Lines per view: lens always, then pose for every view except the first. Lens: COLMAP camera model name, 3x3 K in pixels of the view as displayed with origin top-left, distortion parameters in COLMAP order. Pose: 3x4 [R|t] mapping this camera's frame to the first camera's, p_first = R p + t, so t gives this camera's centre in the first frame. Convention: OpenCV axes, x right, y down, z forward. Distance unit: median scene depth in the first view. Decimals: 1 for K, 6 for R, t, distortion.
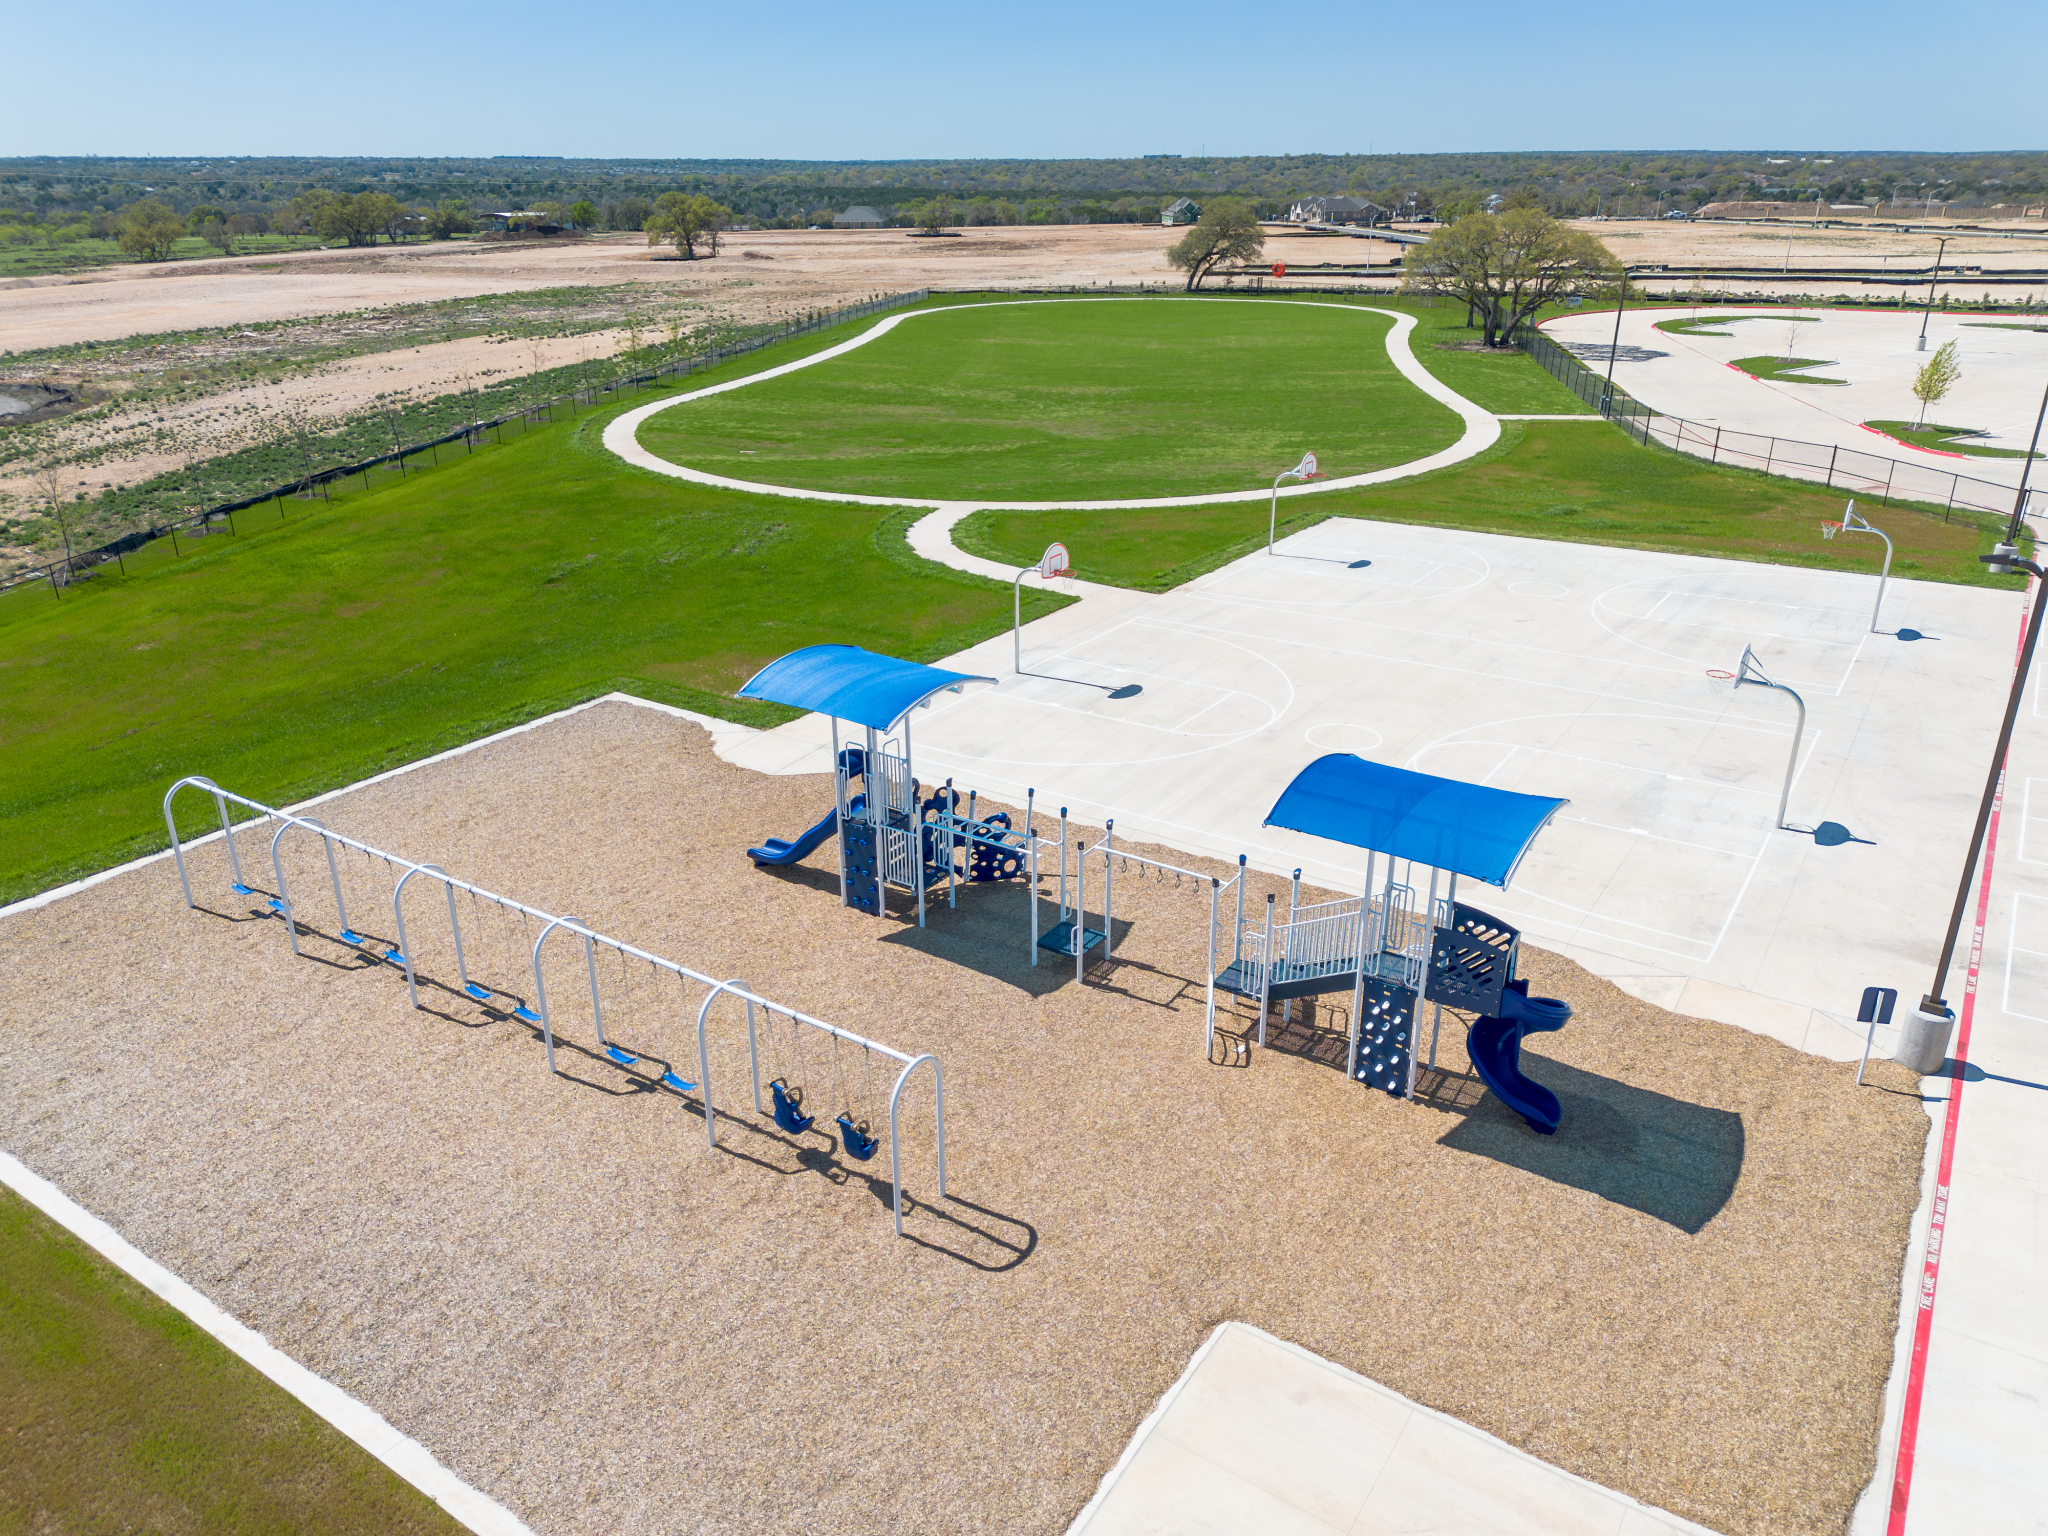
lens RADIAL K [[1453.6, 0, 1024.0], [0, 1453.6, 768.0], [0, 0, 1]] dist [-0.000243, -0.001073]
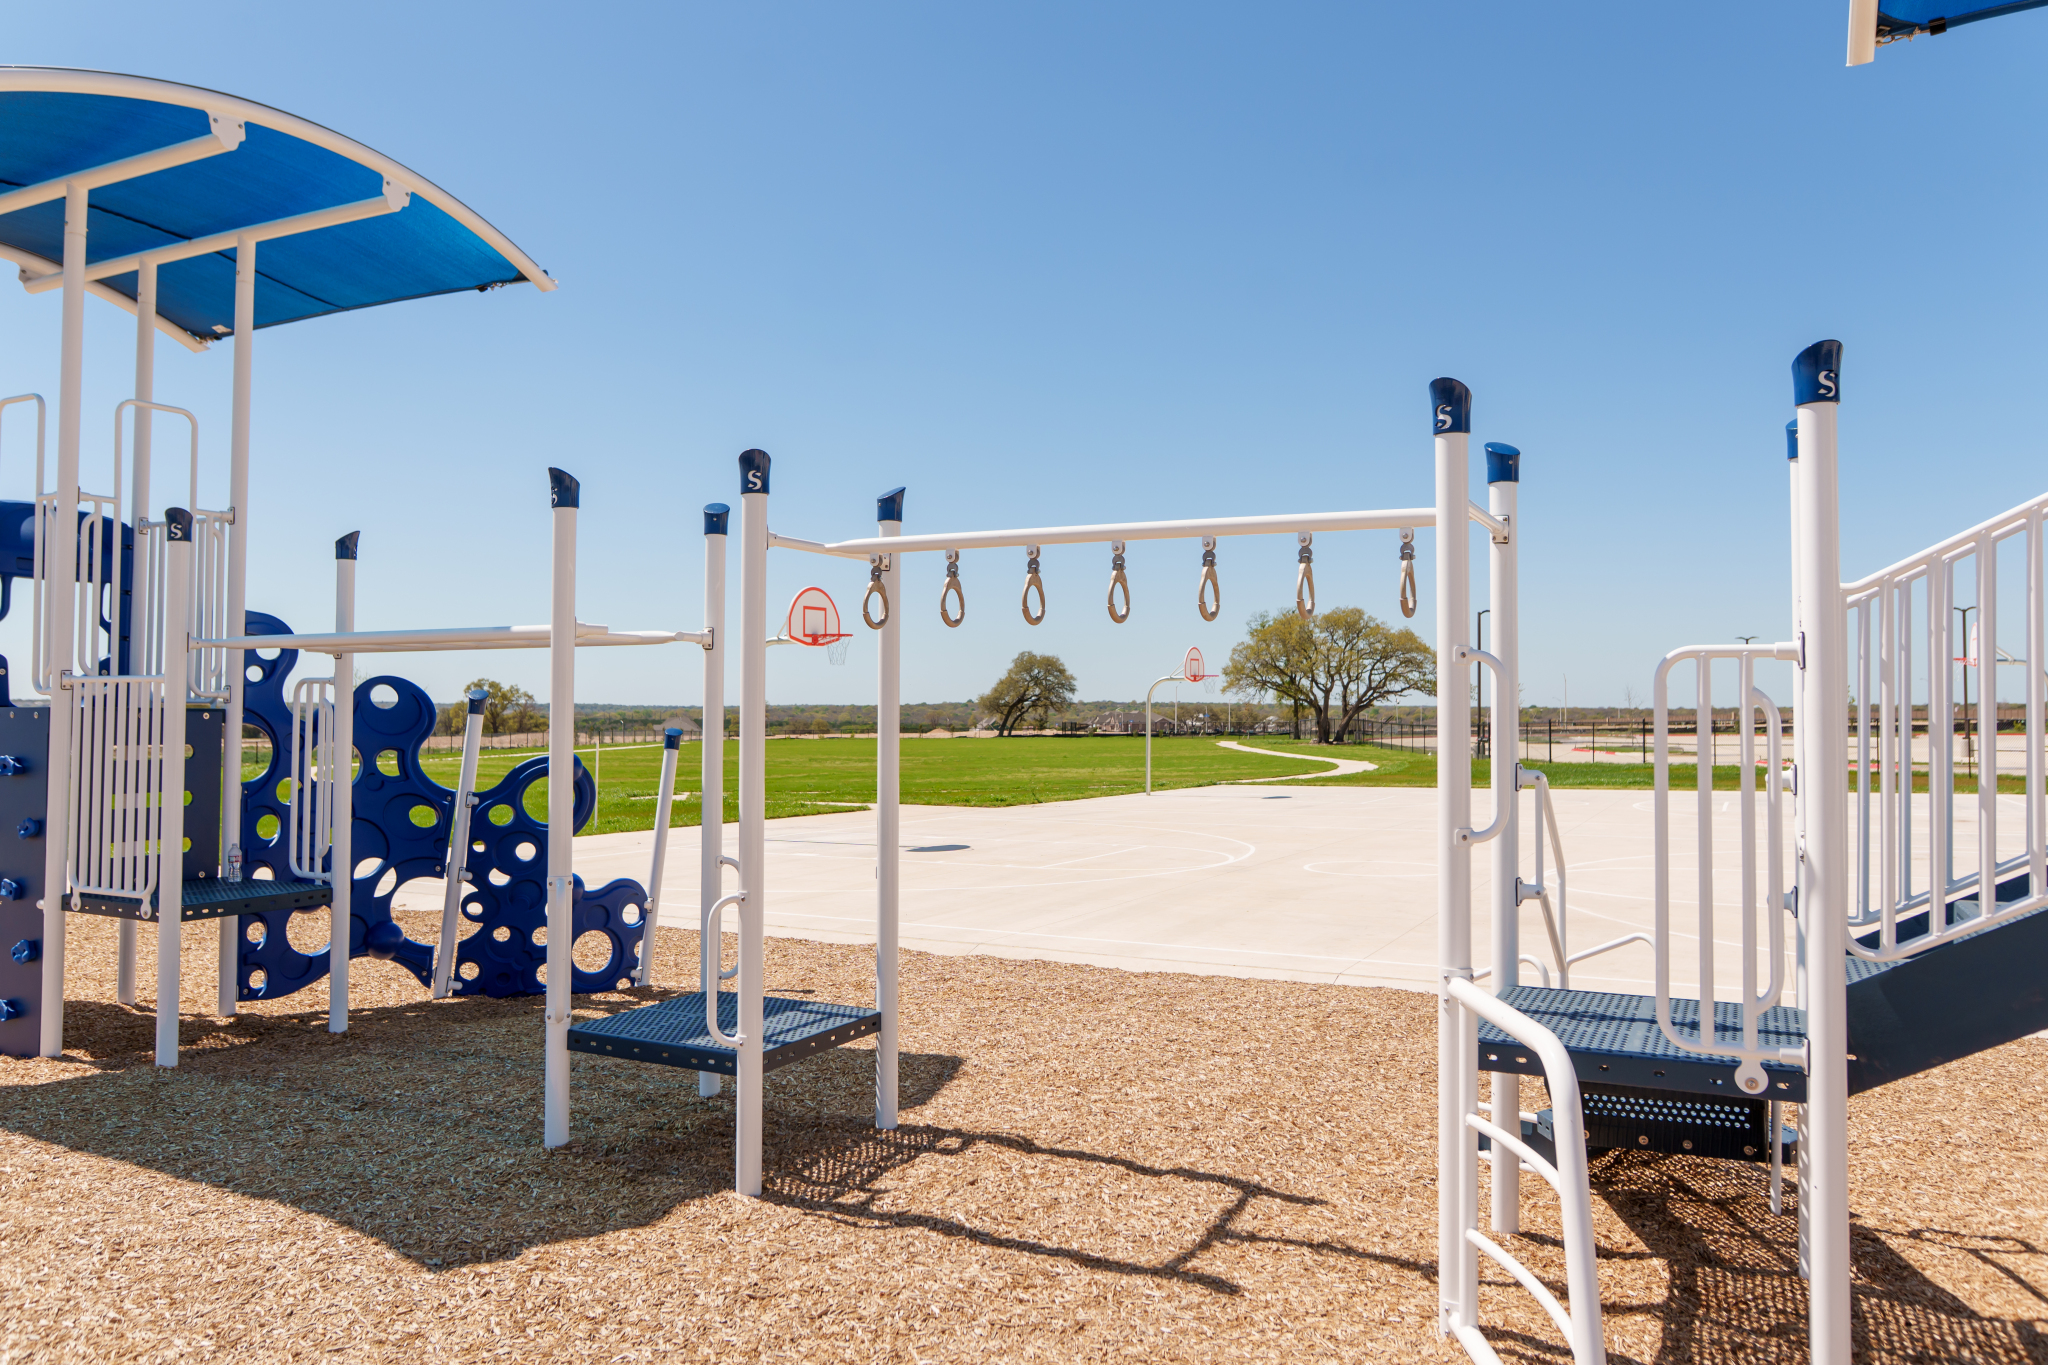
lens RADIAL K [[1530.8, 0, 1024.0], [0, 1530.8, 682.5], [0, 0, 1]] dist [-0.007937, 0.001687]
pose [[0.994145, 0.018303, 0.106495, 0.047185], [0.024813, 0.920545, -0.389847, 0.146240], [-0.105169, 0.390207, 0.914701, 0.672912]]
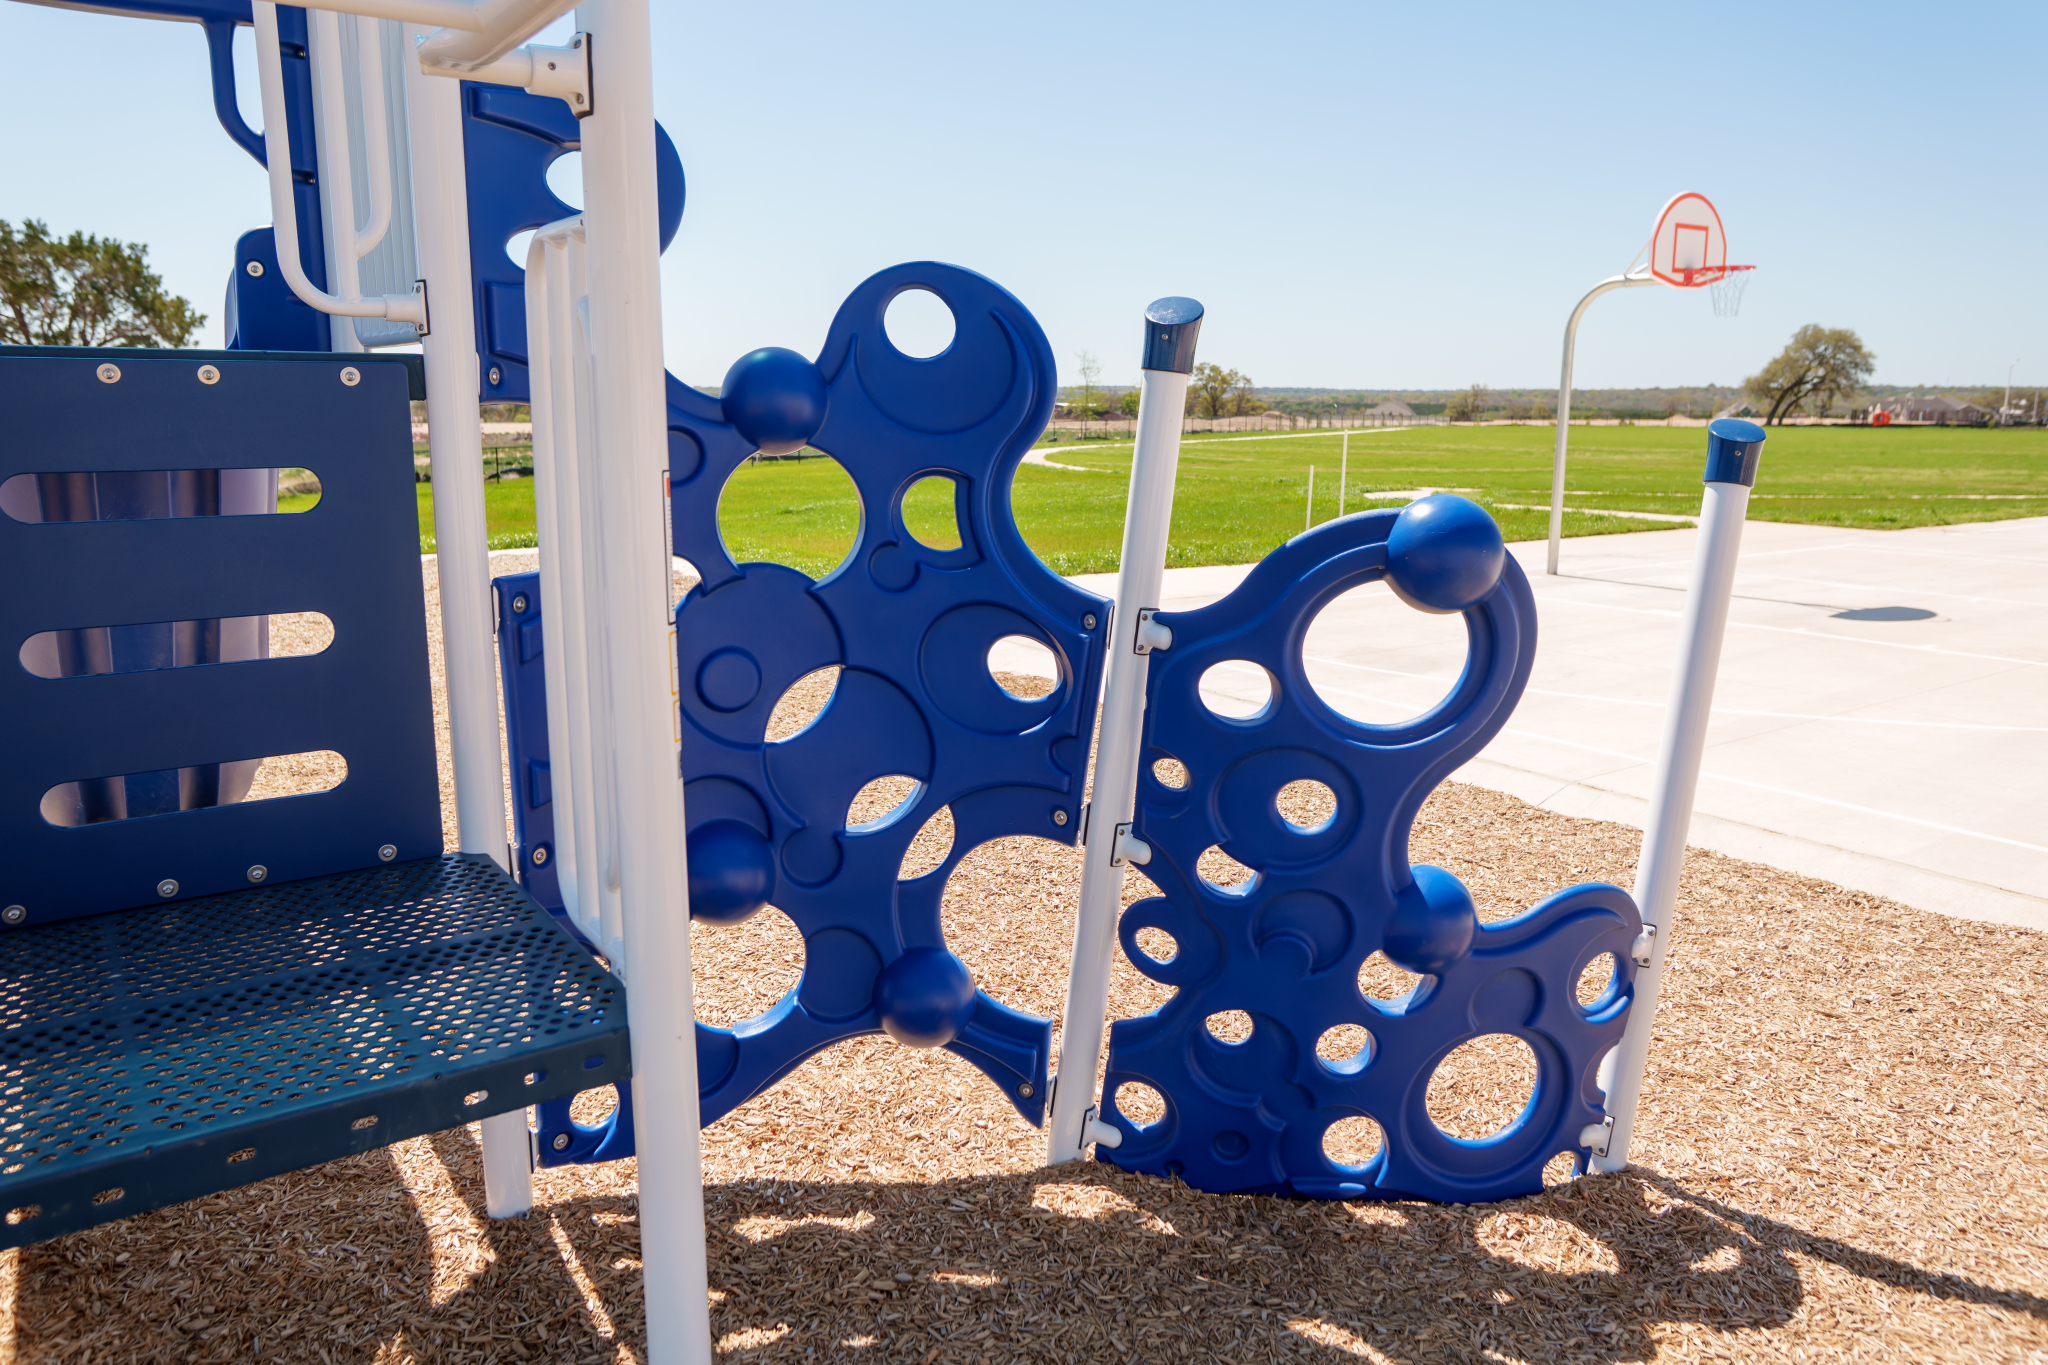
lens RADIAL K [[1443.8, 0, 1024.0], [0, 1443.8, 682.5], [0, 0, 1]] dist [-0.066793, 0.058193]
pose [[0.937443, 0.081803, -0.338392, -0.008312], [-0.141782, 0.977451, -0.156487, 0.059979], [0.317960, 0.194675, 0.927902, 0.896288]]
